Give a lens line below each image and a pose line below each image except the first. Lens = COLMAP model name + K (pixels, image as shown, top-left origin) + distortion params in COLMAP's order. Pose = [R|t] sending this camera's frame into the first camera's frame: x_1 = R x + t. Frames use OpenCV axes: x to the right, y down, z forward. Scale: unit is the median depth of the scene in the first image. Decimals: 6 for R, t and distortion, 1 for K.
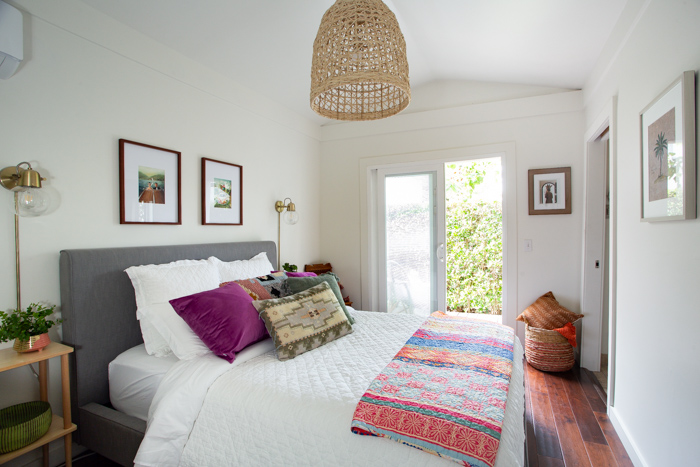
lens RADIAL K [[327.4, 0, 372.7], [0, 327.4, 232.3], [0, 0, 1]] dist [-0.001932, 0.000361]
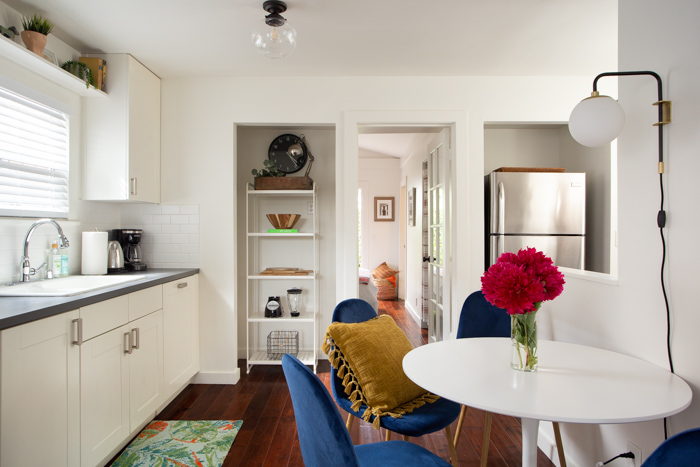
lens RADIAL K [[485.0, 0, 349.4], [0, 485.0, 231.8], [0, 0, 1]] dist [0.000934, 0.000009]
pose [[0.915088, 0.002907, 0.403244, -0.781727], [-0.002553, 0.999996, -0.001415, 0.009126], [-0.403246, 0.000265, 0.915092, -1.496651]]
